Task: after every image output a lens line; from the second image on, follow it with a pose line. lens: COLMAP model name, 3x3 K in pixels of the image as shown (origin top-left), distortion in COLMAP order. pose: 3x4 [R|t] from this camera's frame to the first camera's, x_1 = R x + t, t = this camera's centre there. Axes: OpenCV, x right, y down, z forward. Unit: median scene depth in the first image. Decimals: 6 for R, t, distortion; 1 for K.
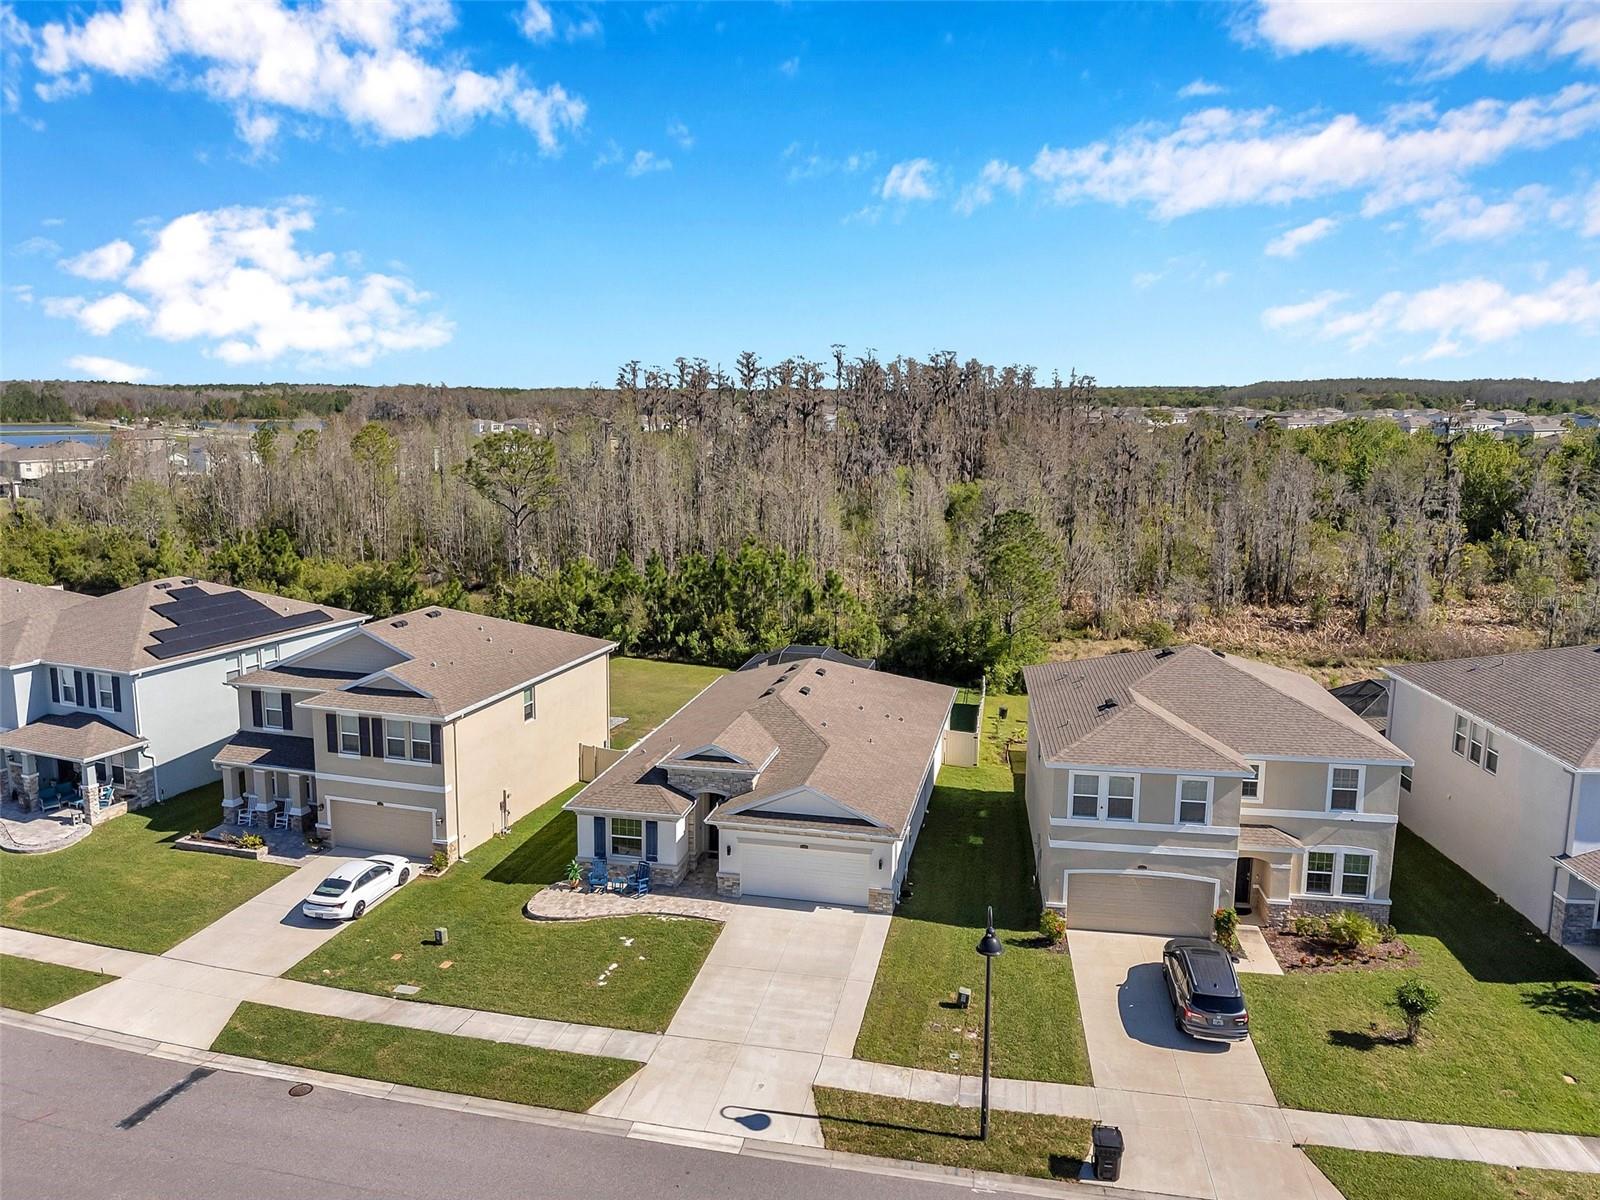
lens RADIAL K [[1220.0, 0, 773.6], [0, 1220.0, 596.0], [0, 0, 1]] dist [0.085847, -0.078540]
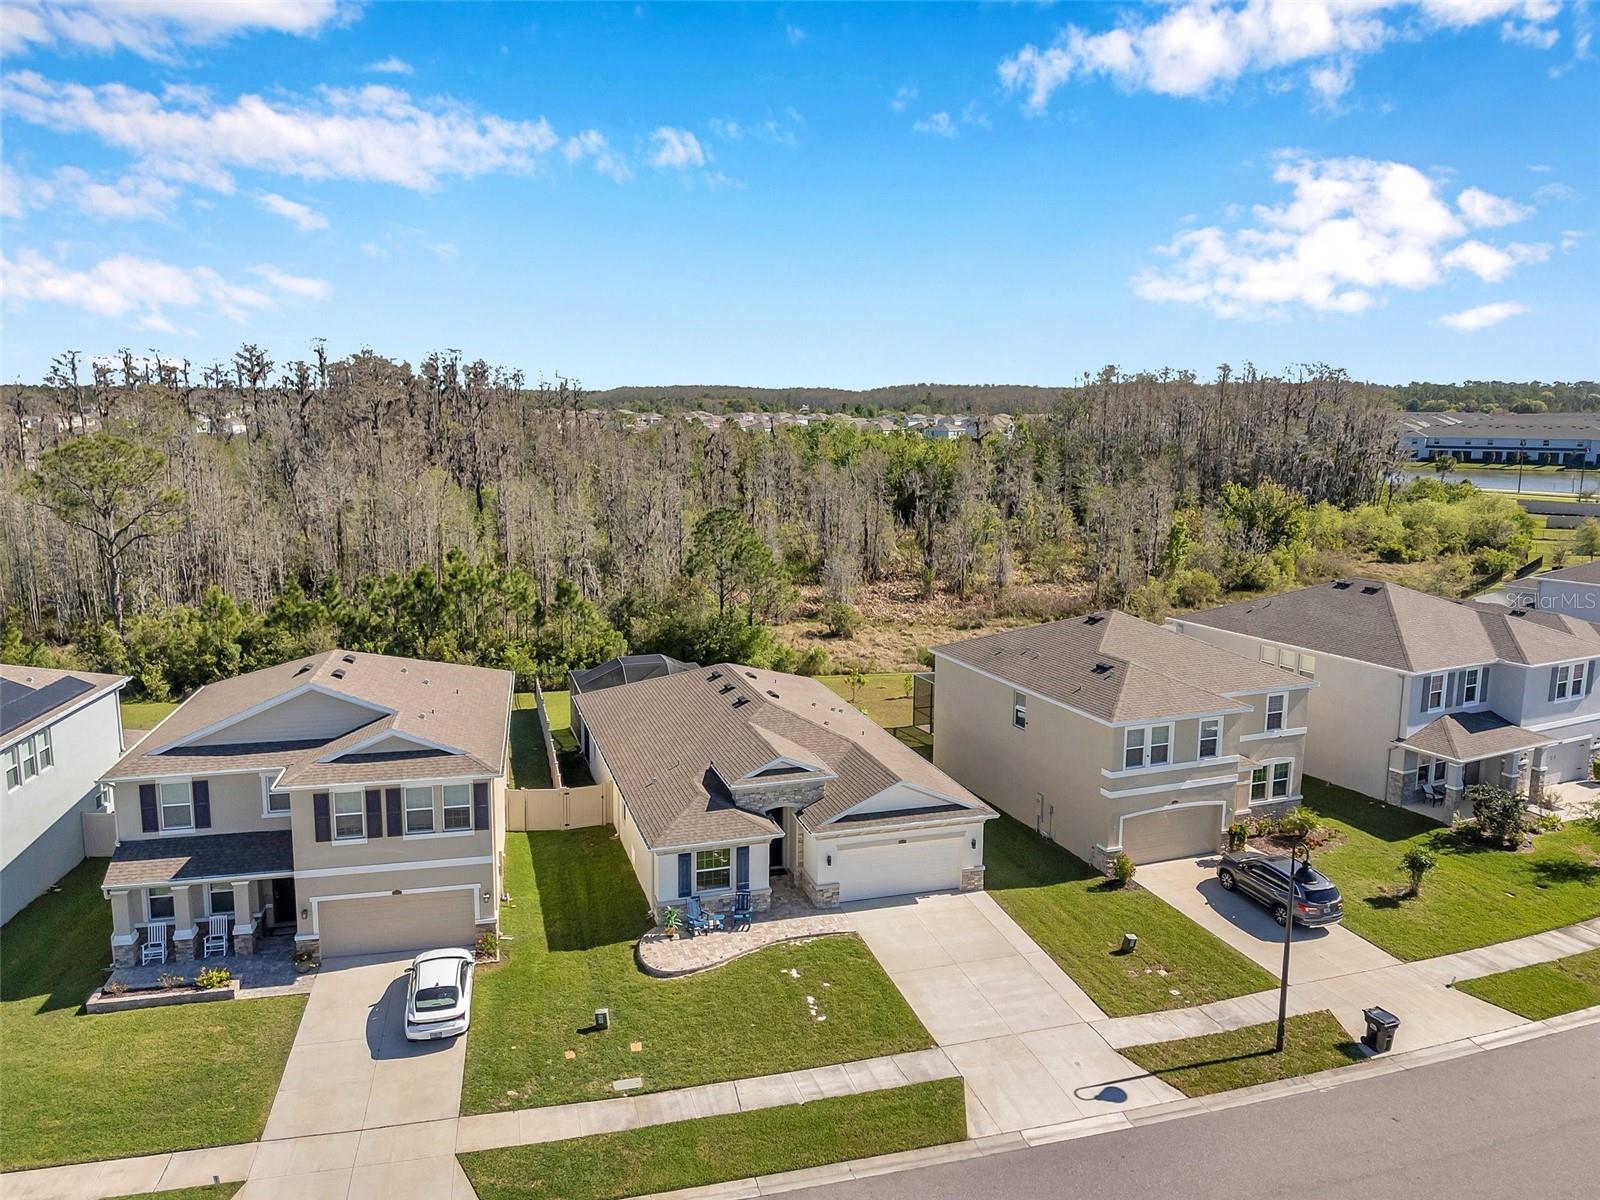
lens RADIAL K [[1207.4, 0, 792.1], [0, 1207.4, 604.6], [0, 0, 1]] dist [0.086870, -0.089720]
pose [[0.856058, -0.085471, 0.509765, -0.560751], [0.082627, 0.996180, 0.028269, -0.025735], [-0.510233, 0.017920, 0.859849, 0.191836]]
